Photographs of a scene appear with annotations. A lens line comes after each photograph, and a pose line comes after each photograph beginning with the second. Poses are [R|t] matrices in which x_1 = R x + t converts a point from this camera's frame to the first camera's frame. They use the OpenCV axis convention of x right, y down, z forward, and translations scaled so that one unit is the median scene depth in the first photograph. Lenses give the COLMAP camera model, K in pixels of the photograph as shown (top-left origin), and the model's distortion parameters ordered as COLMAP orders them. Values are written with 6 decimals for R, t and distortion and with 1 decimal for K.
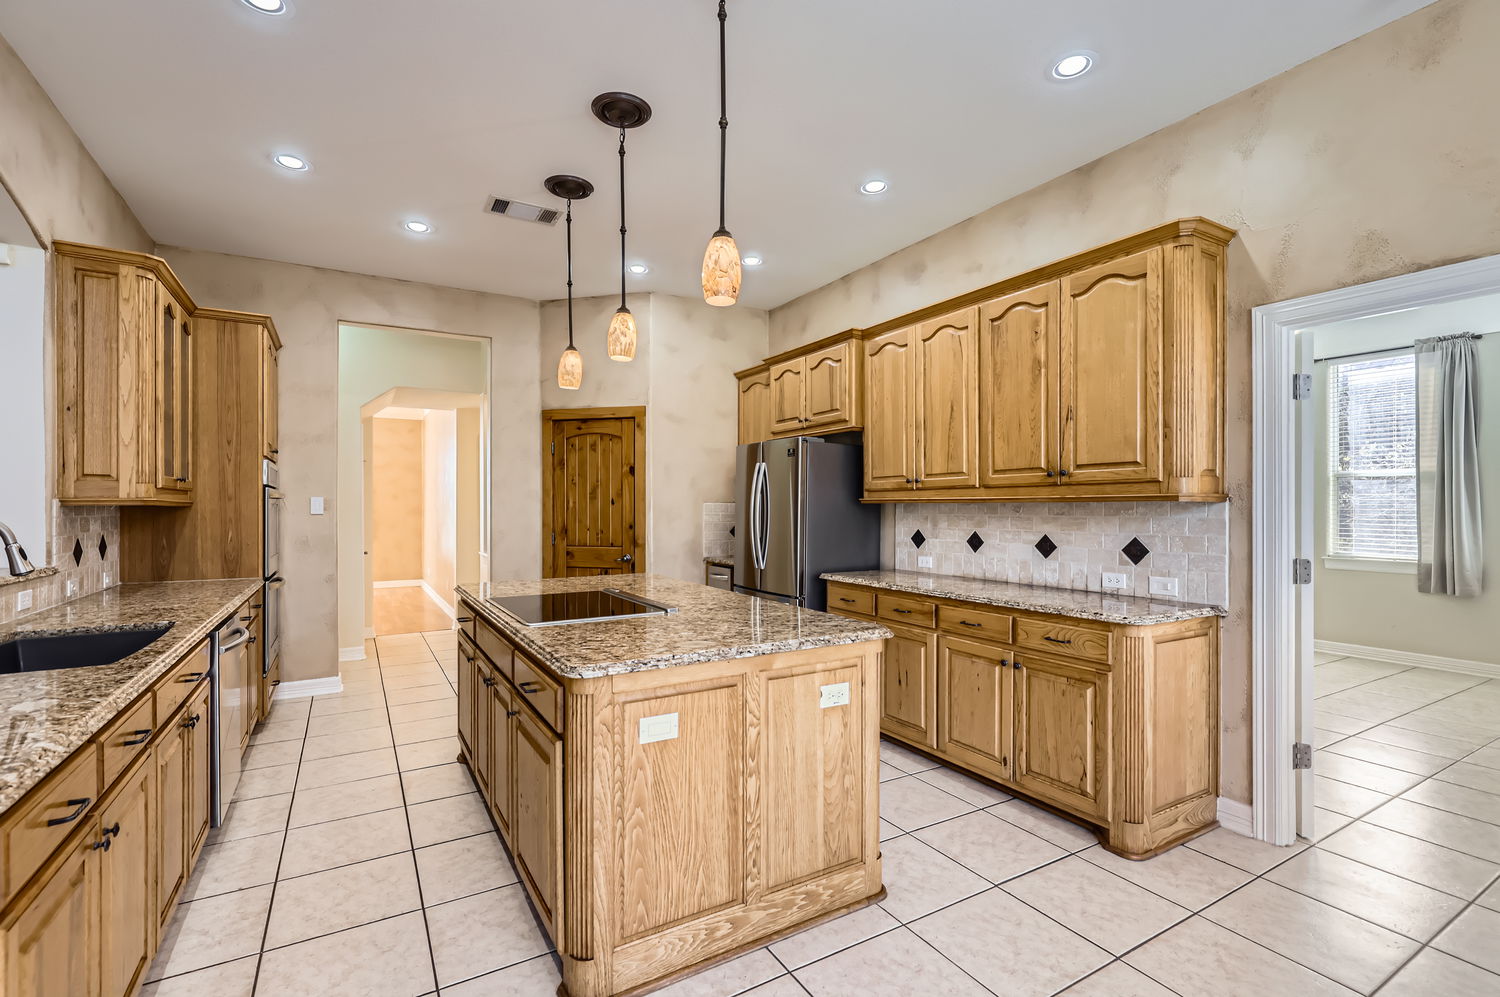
lens RADIAL K [[675.0, 0, 753.1], [0, 675.0, 505.0], [0, 0, 1]] dist [0.004875, 0.001083]
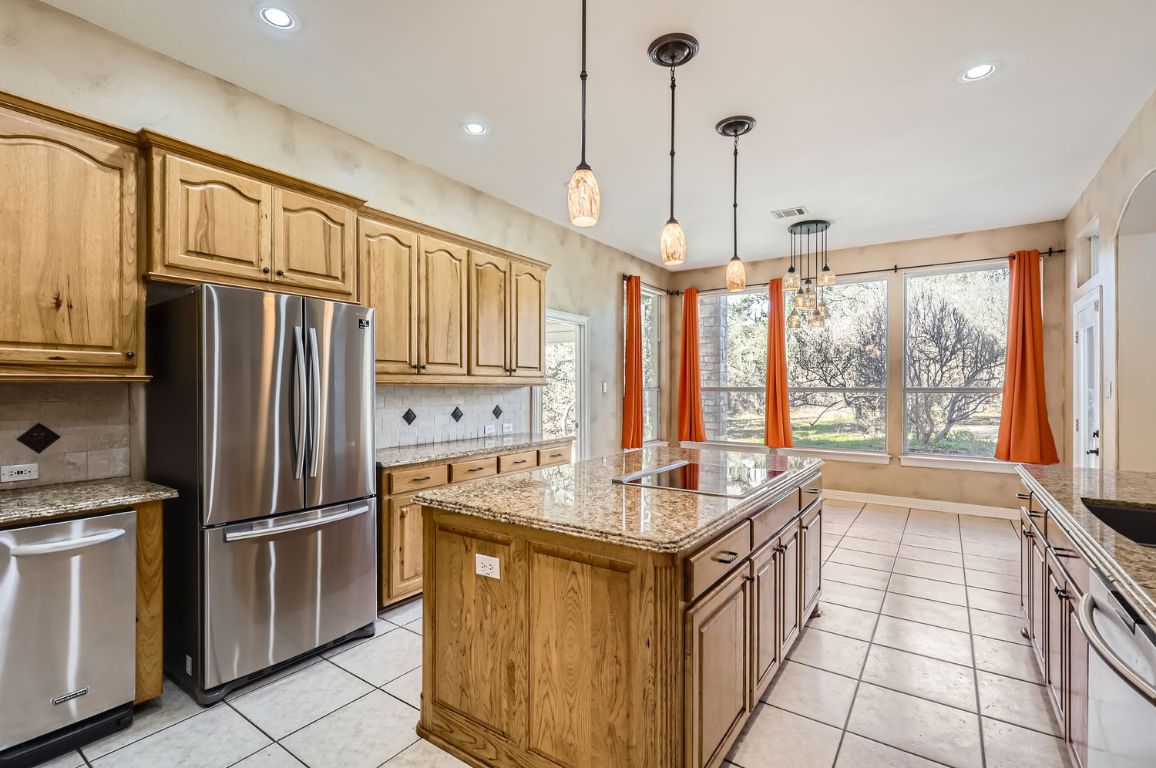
lens RADIAL K [[520.2, 0, 581.8], [0, 520.2, 385.8], [0, 0, 1]] dist [0.004875, 0.001083]
pose [[-0.419140, -0.000663, 0.907921, -0.761654], [-0.006988, 0.999972, -0.002496, -0.003637], [-0.907895, -0.007391, -0.419133, 1.221256]]
